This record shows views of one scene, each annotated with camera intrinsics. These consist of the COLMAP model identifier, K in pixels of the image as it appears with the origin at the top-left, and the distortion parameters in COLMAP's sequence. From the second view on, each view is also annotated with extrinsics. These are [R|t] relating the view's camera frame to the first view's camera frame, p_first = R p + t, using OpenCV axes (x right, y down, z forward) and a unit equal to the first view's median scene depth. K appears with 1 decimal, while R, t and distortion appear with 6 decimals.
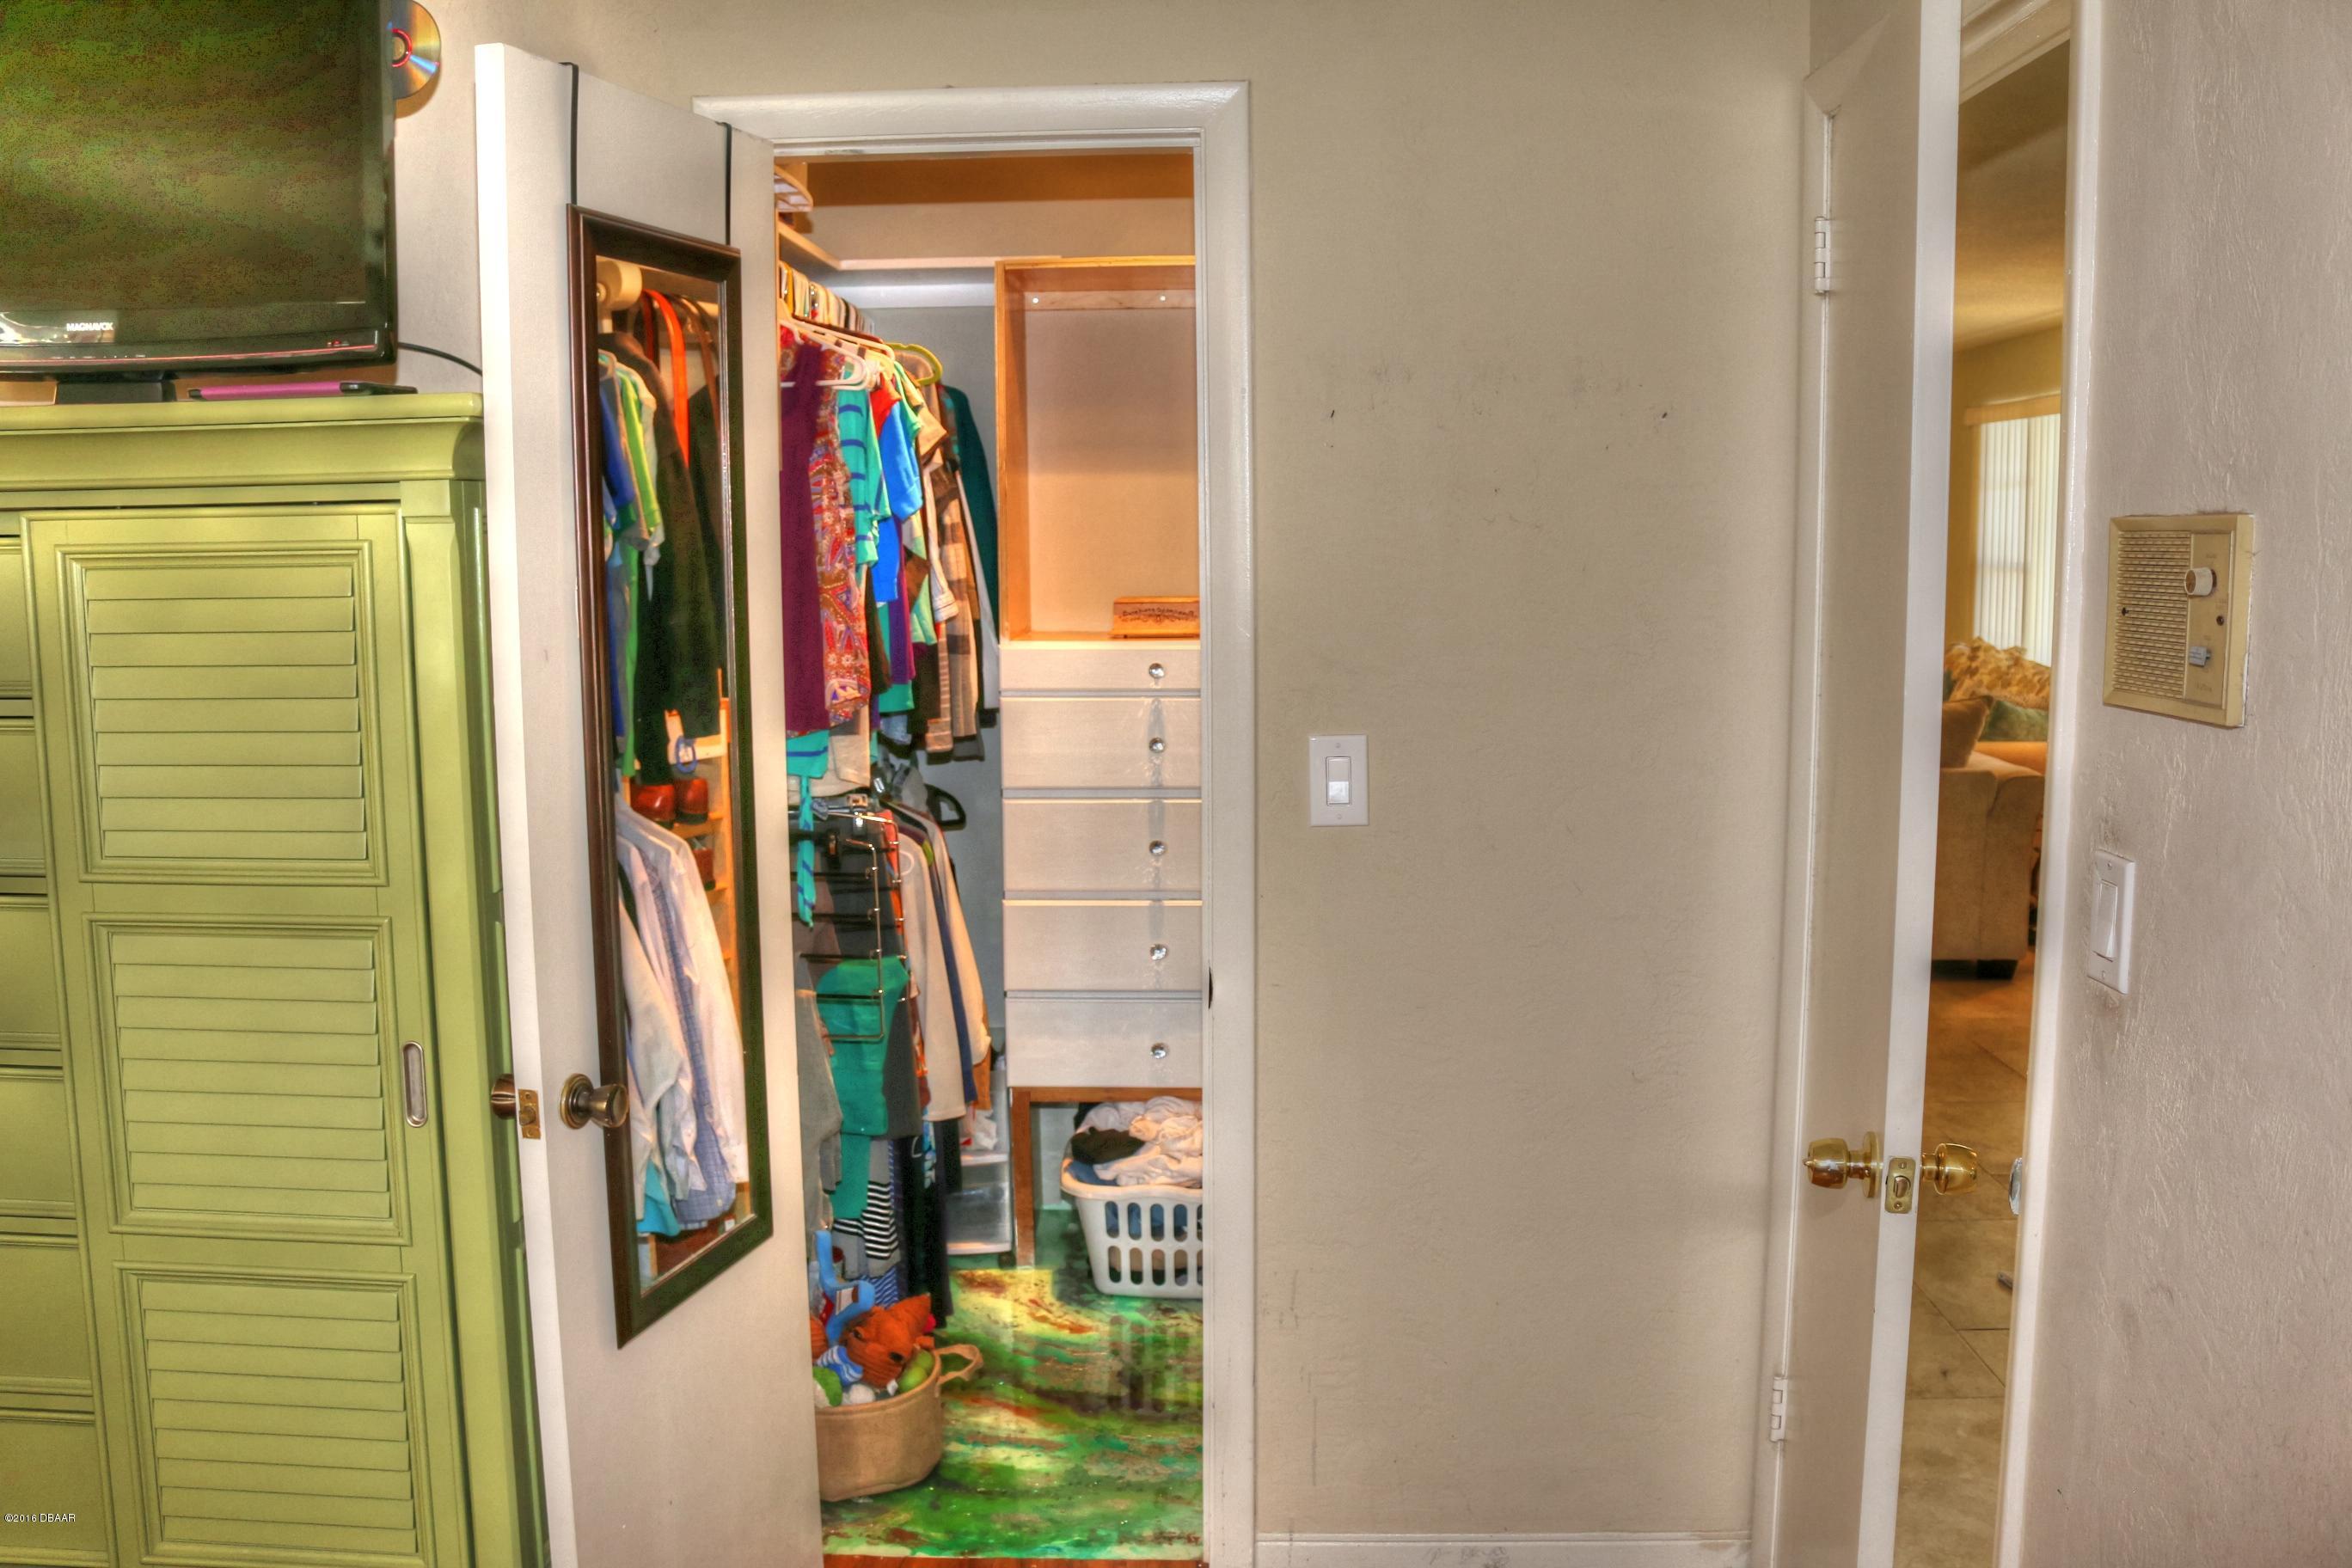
lens RADIAL K [[1935.9, 0, 1178.2], [0, 1935.9, 776.3], [0, 0, 1]] dist [-0.155689, 0.114500]
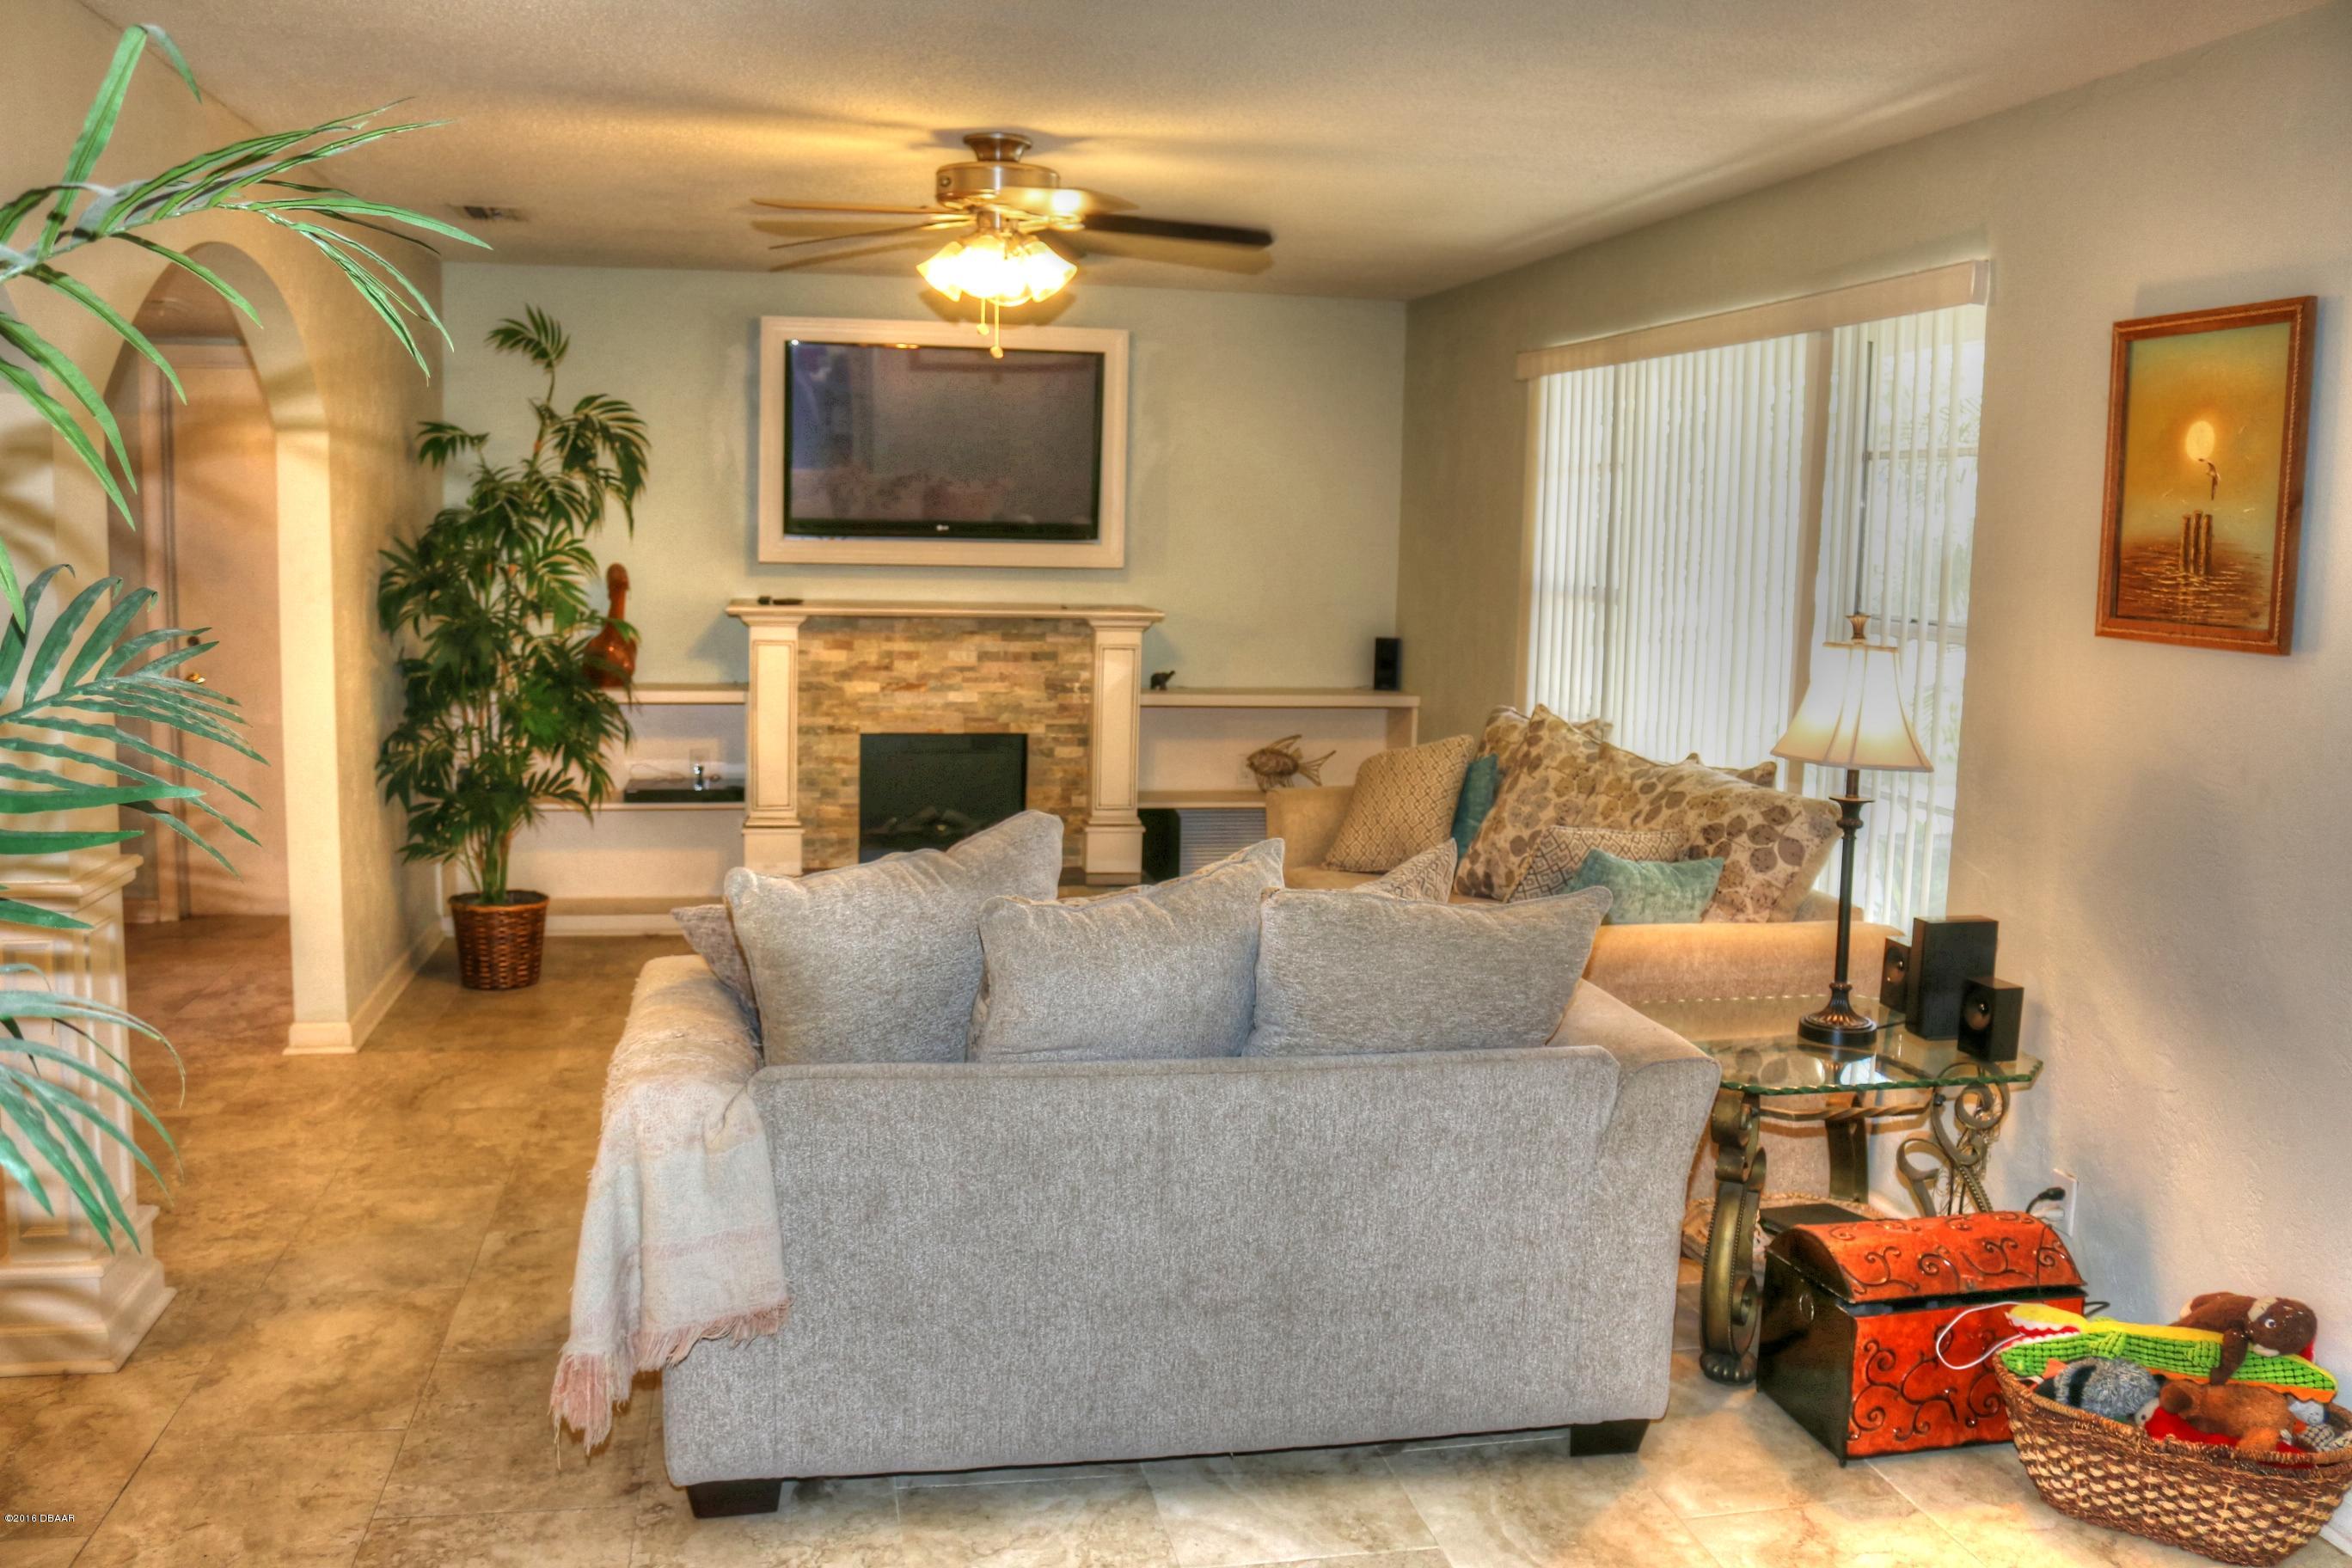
lens RADIAL K [[1935.9, 0, 1196.7], [0, 1935.9, 783.9], [0, 0, 1]] dist [-0.155689, 0.114500]
pose [[0.968907, 0.002054, 0.247416, 0.150507], [-0.004900, 0.999929, 0.010888, -0.052571], [-0.247376, -0.011761, 0.968848, 0.396546]]
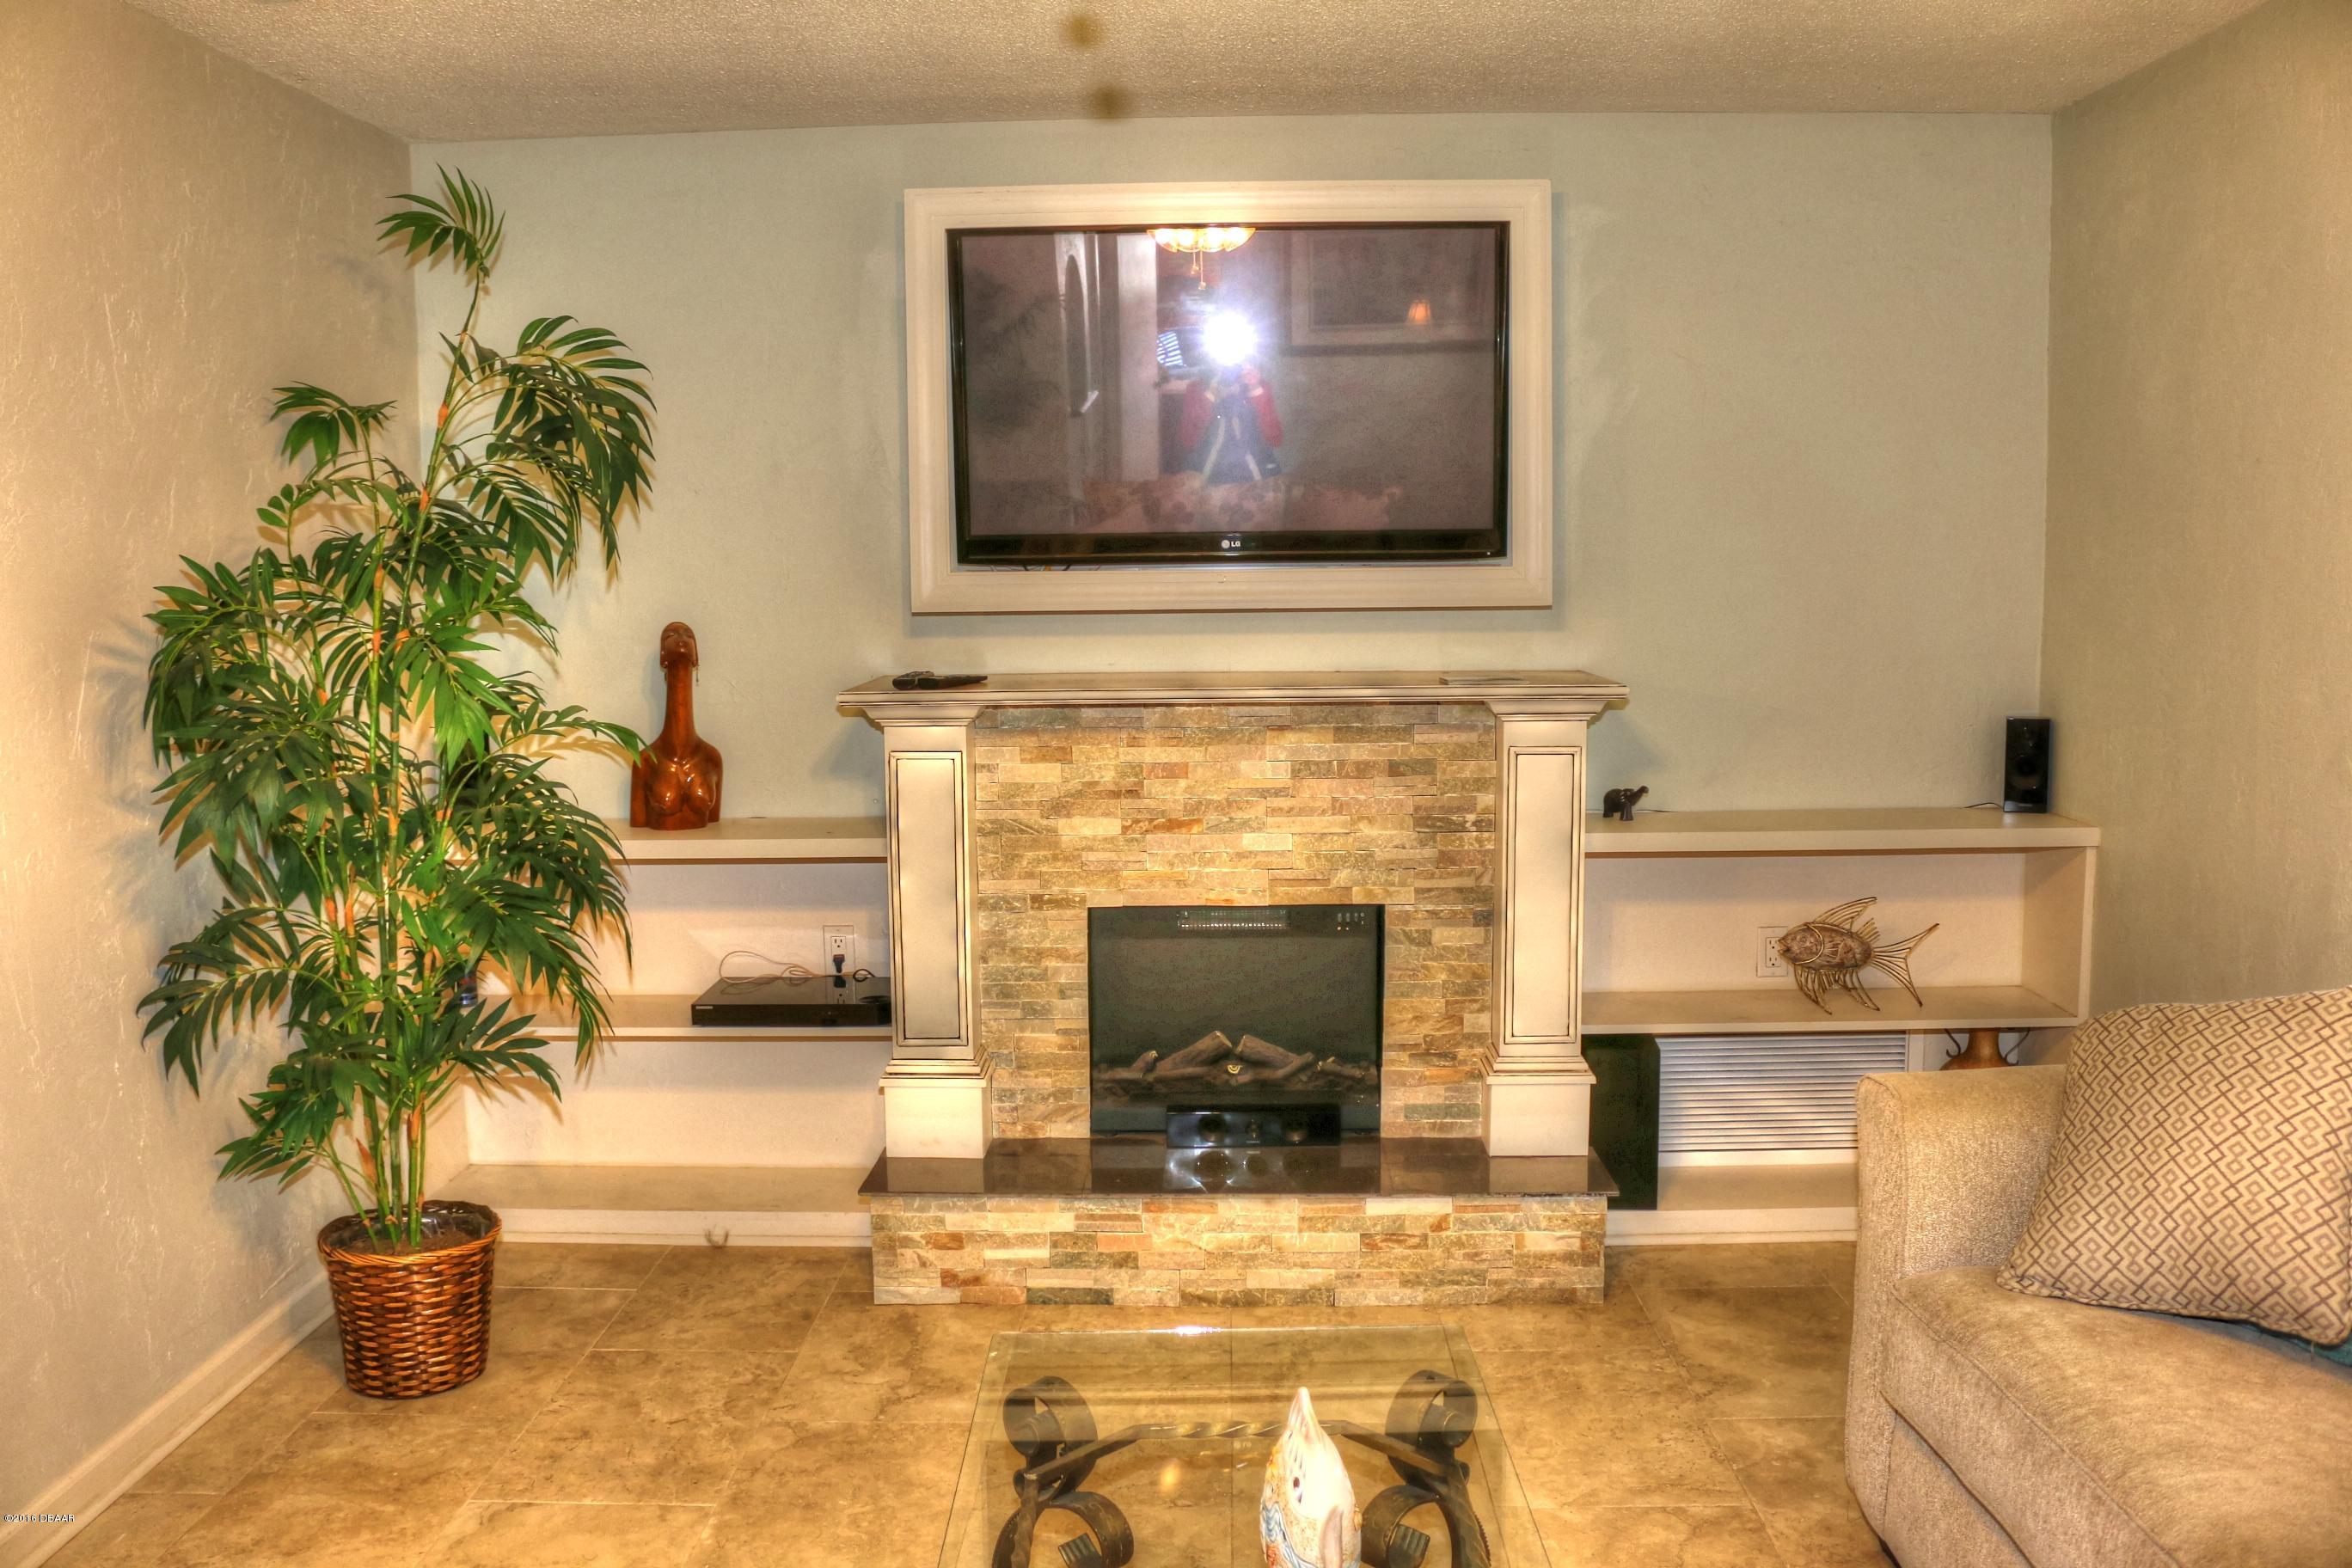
lens RADIAL K [[1935.9, 0, 1173.6], [0, 1935.9, 779.5], [0, 0, 1]] dist [-0.155689, 0.114500]
pose [[0.999972, -0.003705, 0.006443, 0.210589], [0.003789, 0.999907, -0.013103, -0.079500], [-0.006394, 0.013127, 0.999893, 0.659604]]
